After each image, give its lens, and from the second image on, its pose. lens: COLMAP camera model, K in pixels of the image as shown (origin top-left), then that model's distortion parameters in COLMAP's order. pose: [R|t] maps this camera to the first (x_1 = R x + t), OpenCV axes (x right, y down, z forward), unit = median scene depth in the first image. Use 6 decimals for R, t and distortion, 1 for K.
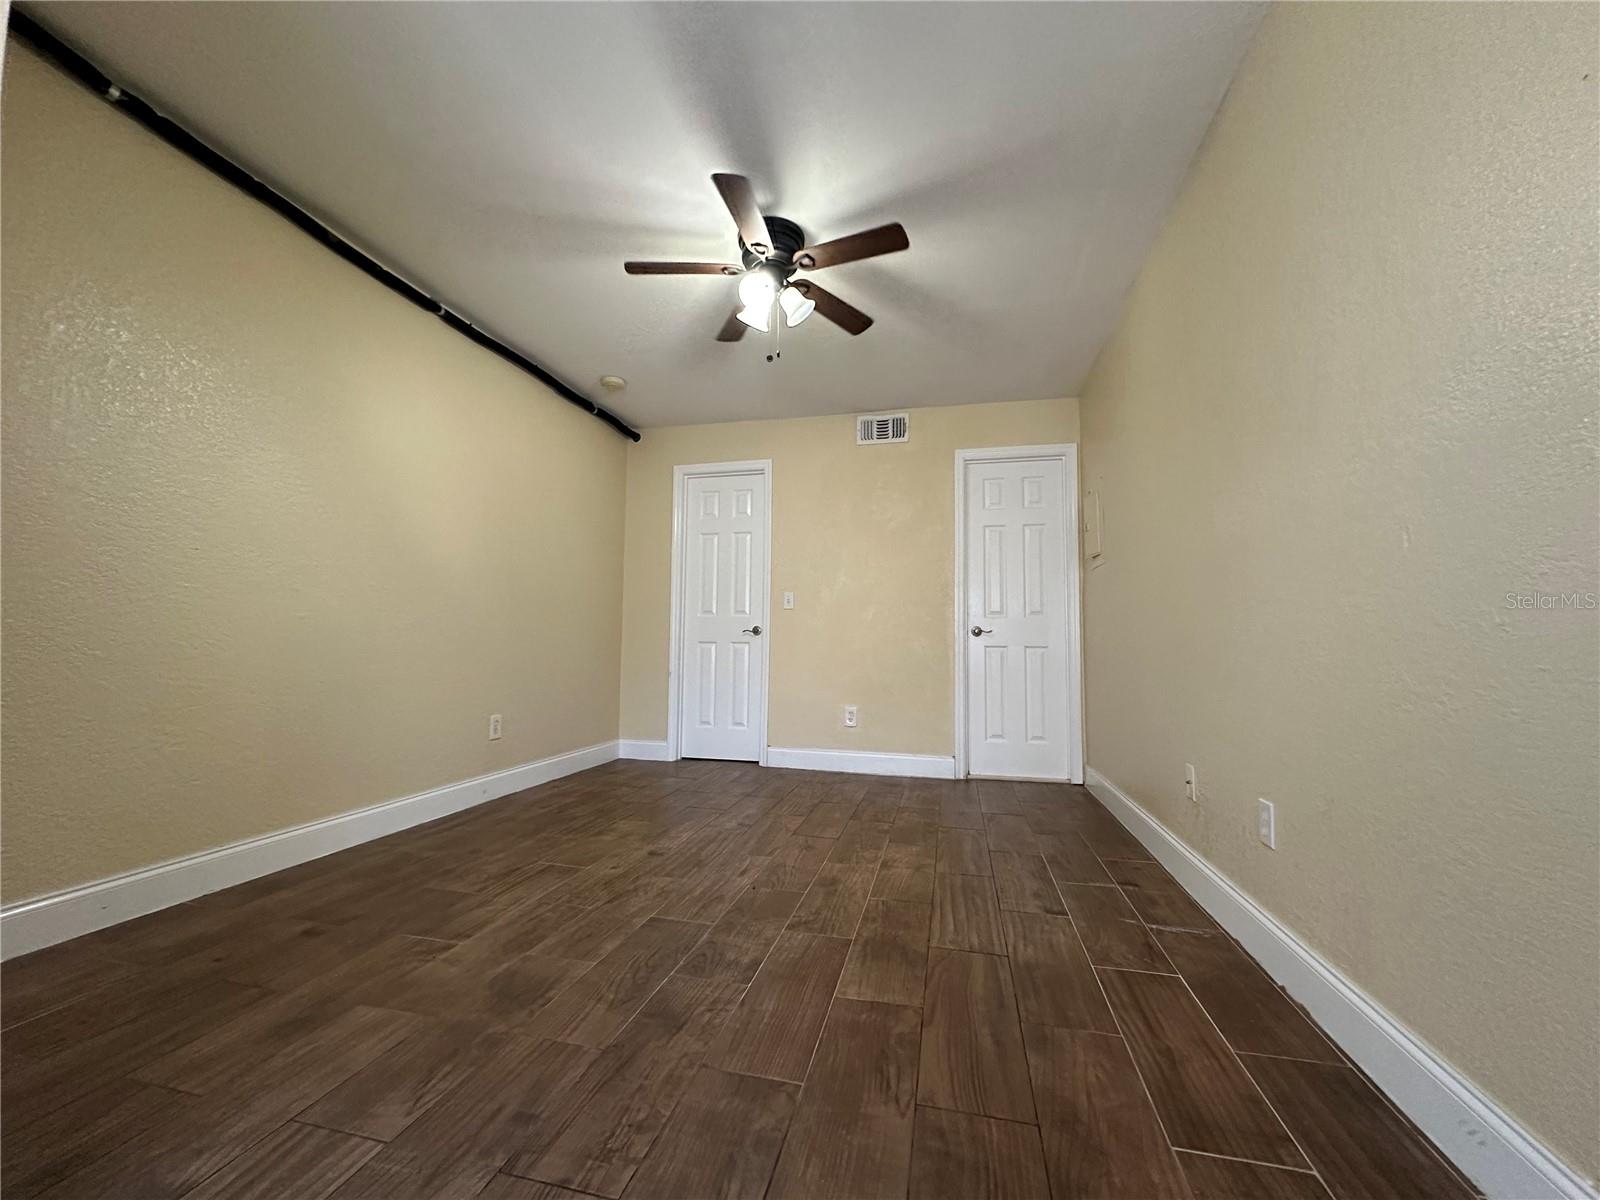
lens RADIAL K [[634.7, 0, 800.1], [0, 634.7, 599.9], [0, 0, 1]] dist [-0.001494, 0.000109]
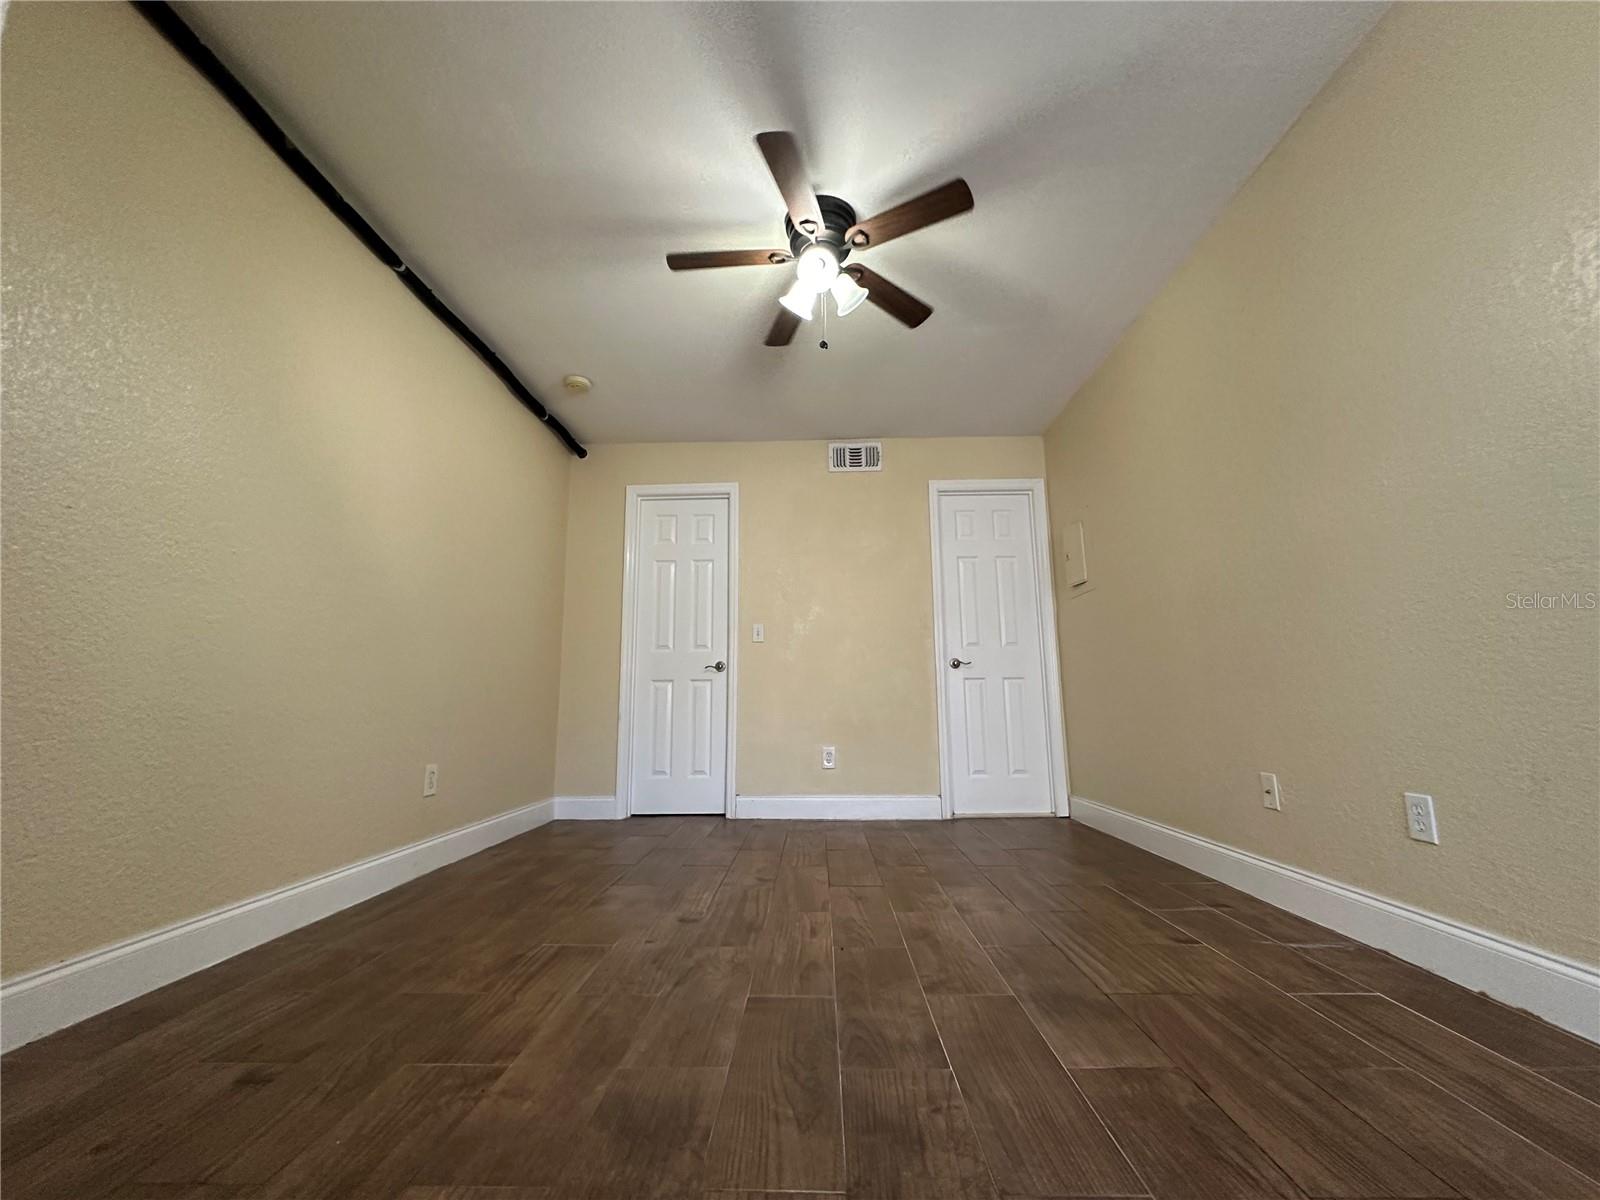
lens RADIAL K [[634.7, 0, 799.8], [0, 634.7, 600.1], [0, 0, 1]] dist [-0.001494, 0.000109]
pose [[0.978864, 0.013048, 0.204095, -0.259527], [0.006370, 0.995533, -0.094198, 0.072062], [-0.204413, 0.093507, 0.974409, 0.149164]]
